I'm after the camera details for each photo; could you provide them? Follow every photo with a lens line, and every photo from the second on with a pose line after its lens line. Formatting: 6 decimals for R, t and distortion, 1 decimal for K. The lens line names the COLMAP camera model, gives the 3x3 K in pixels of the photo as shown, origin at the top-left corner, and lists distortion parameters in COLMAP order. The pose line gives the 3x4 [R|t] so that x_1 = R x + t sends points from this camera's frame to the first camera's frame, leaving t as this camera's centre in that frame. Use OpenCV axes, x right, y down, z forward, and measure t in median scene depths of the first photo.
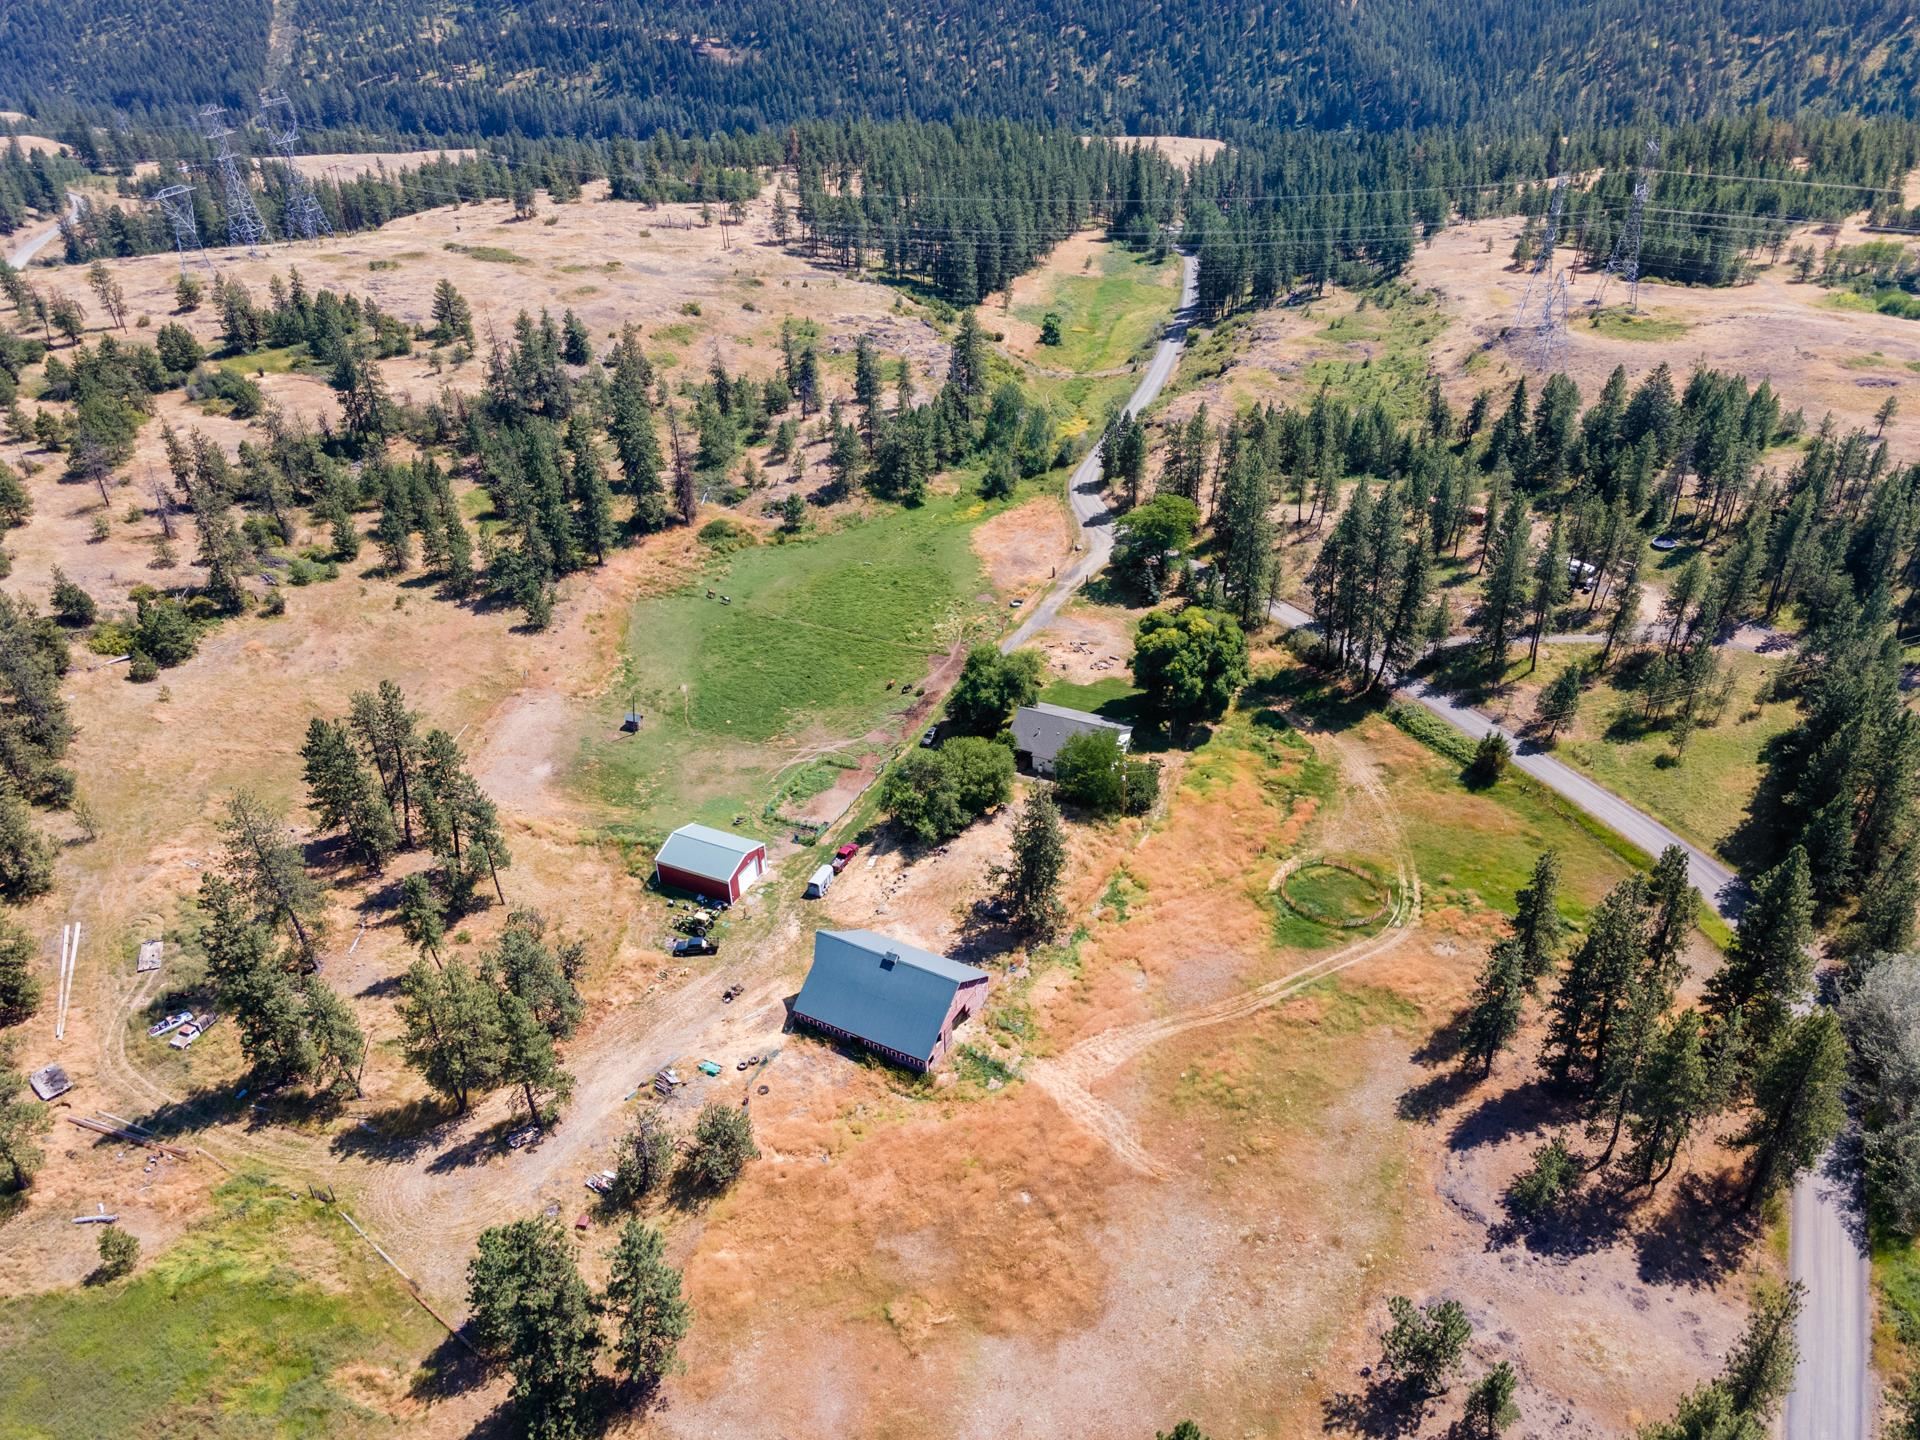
lens RADIAL K [[1410.3, 0, 950.8], [0, 1410.3, 717.0], [0, 0, 1]] dist [0.004598, 0.060736]
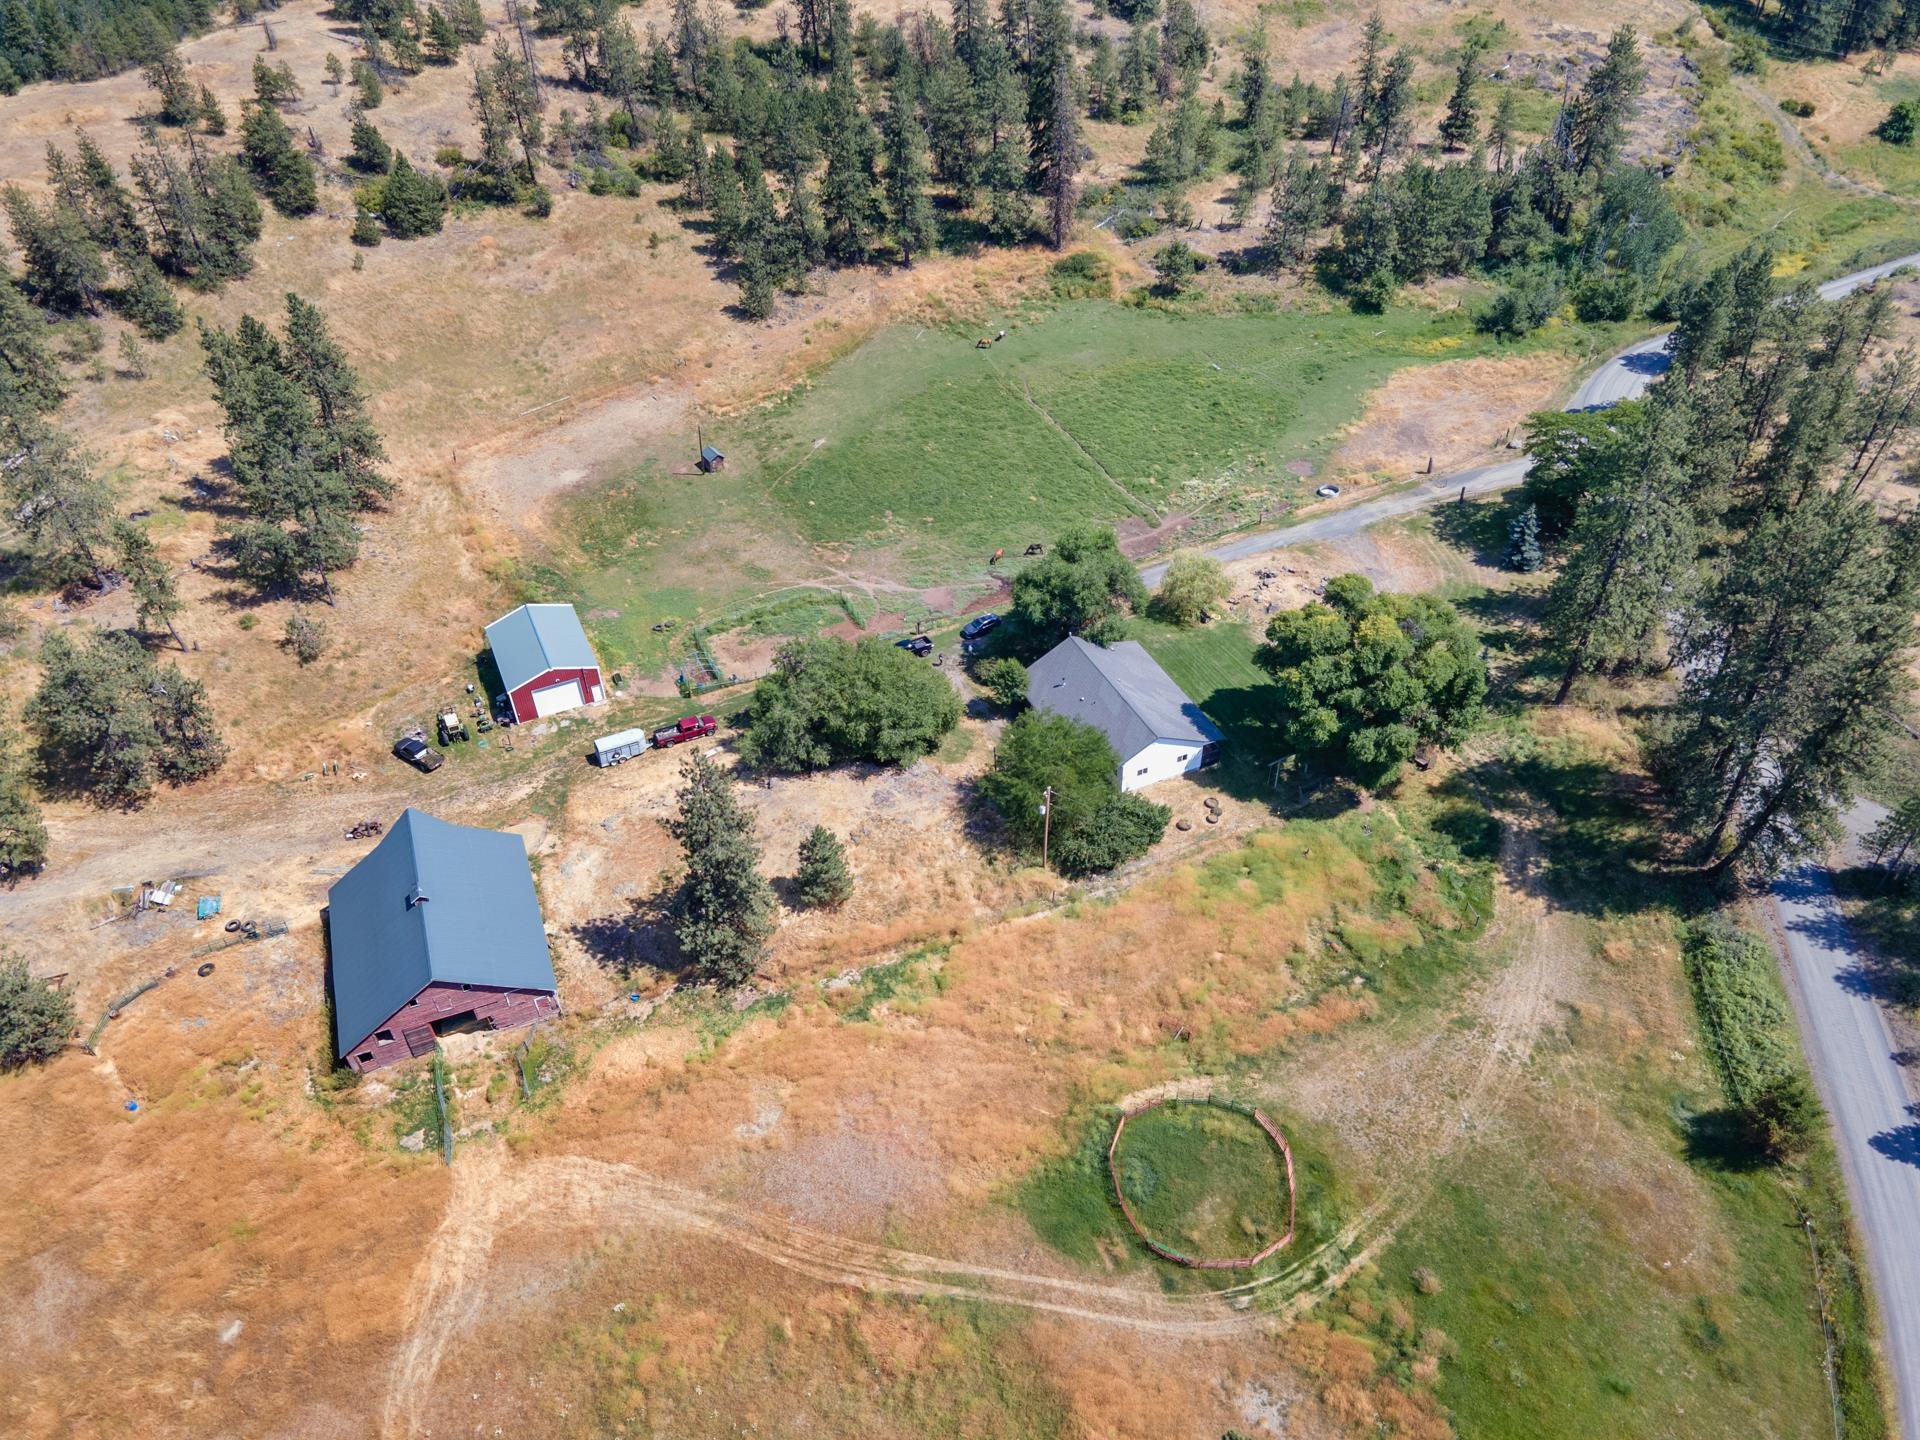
lens RADIAL K [[1410.3, 0, 950.8], [0, 1410.3, 717.0], [0, 0, 1]] dist [0.004598, 0.060736]
pose [[0.766080, 0.421341, -0.485378, 0.269025], [-0.327244, 0.905644, 0.269666, -0.103524], [0.553202, -0.047749, 0.831678, 0.354273]]
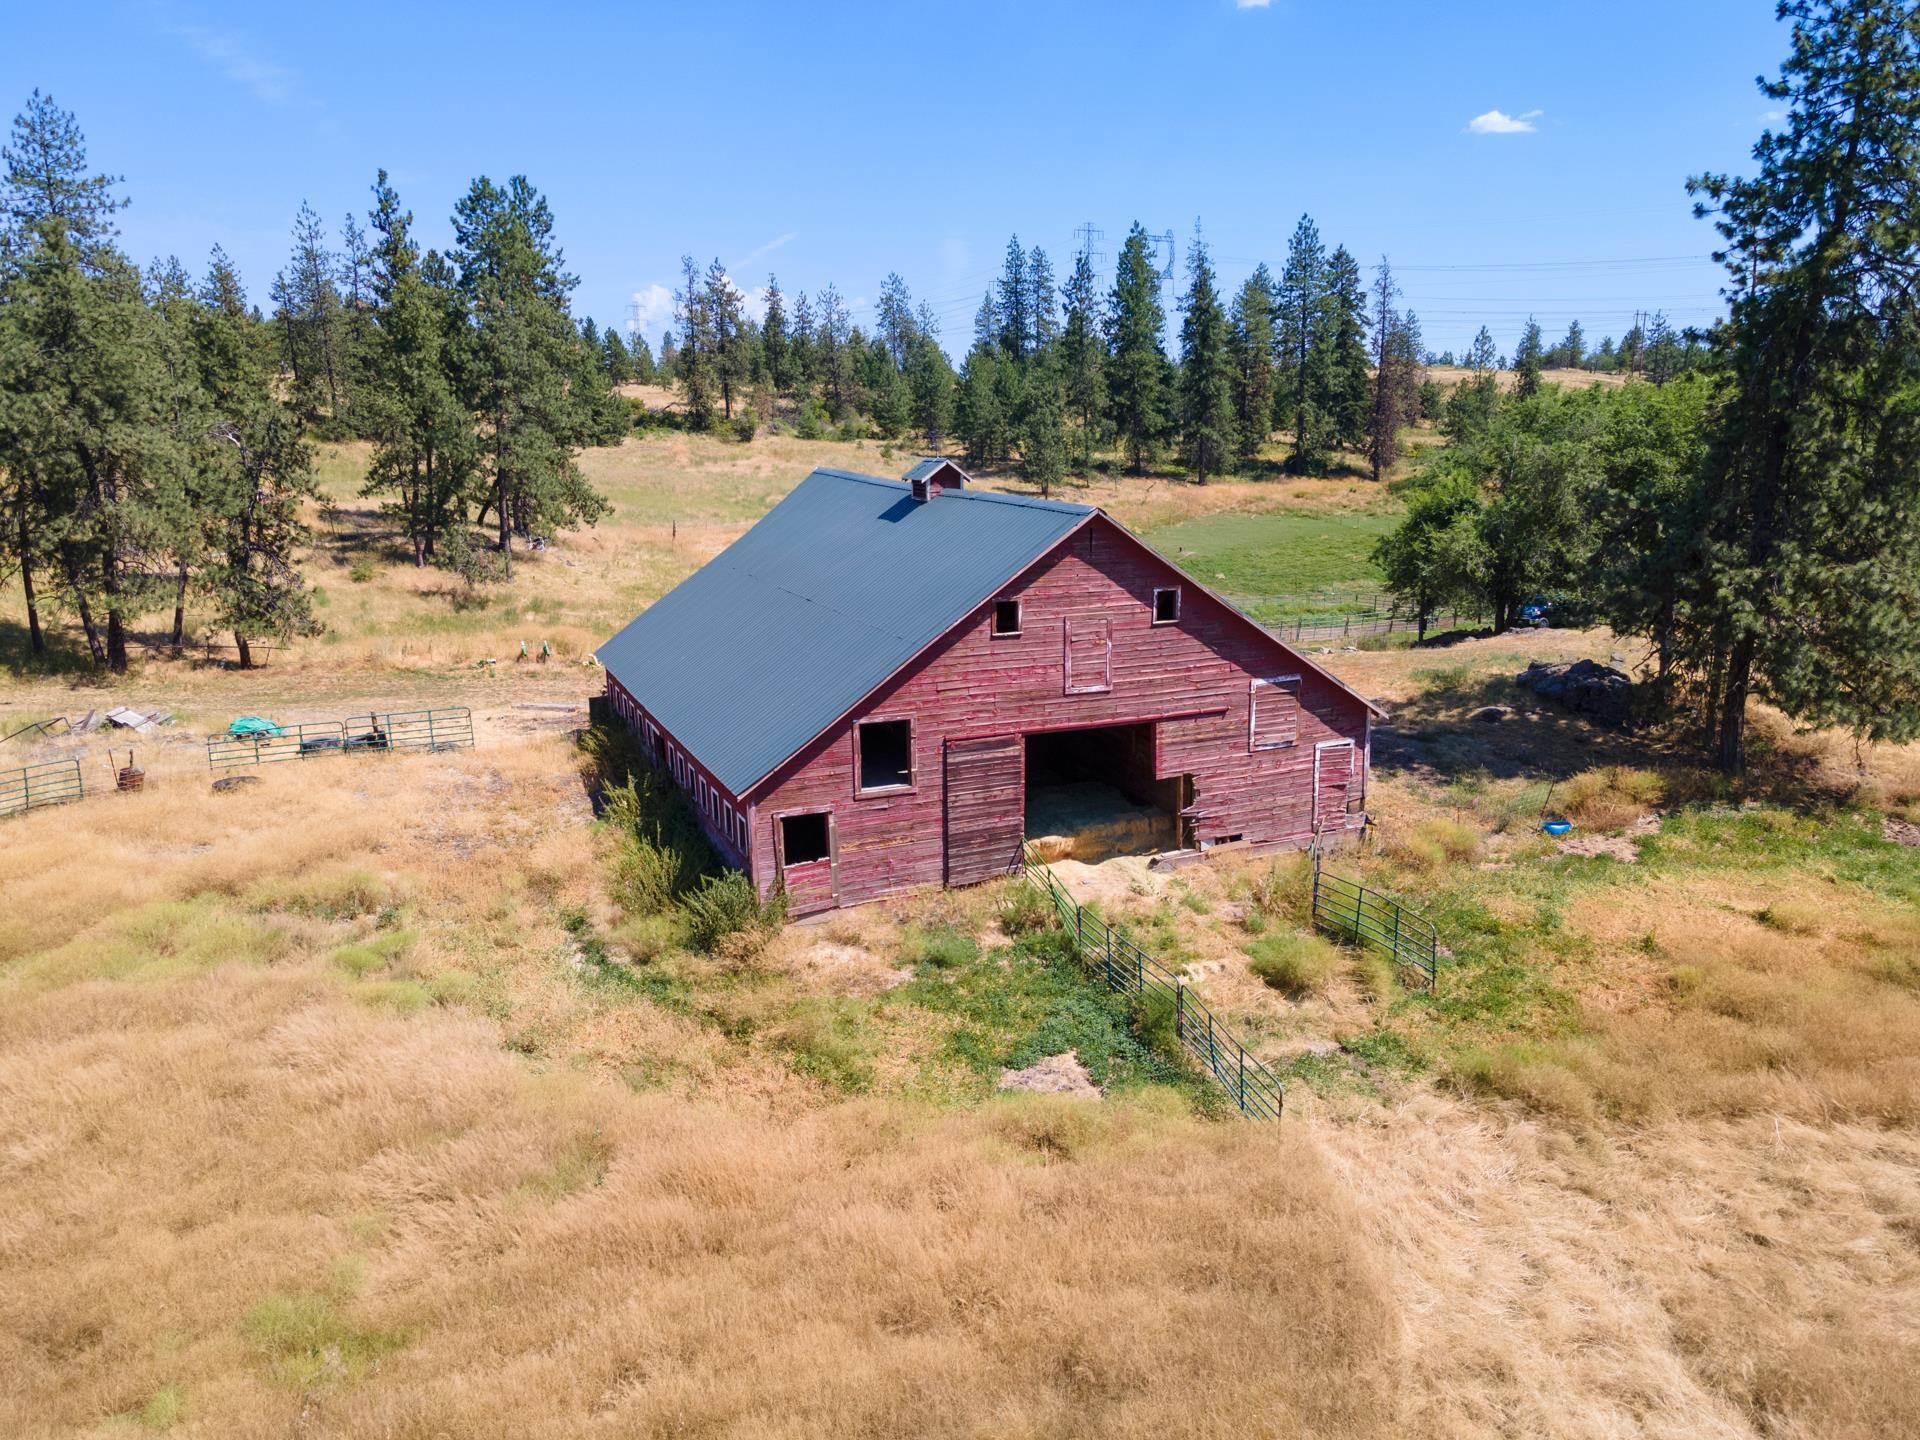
lens RADIAL K [[1410.3, 0, 950.8], [0, 1410.3, 717.0], [0, 0, 1]] dist [0.004598, 0.060736]
pose [[0.777421, 0.152897, -0.610114, 0.068030], [-0.329152, 0.925477, -0.187486, 0.146644], [0.535981, 0.346576, 0.769812, 0.505368]]
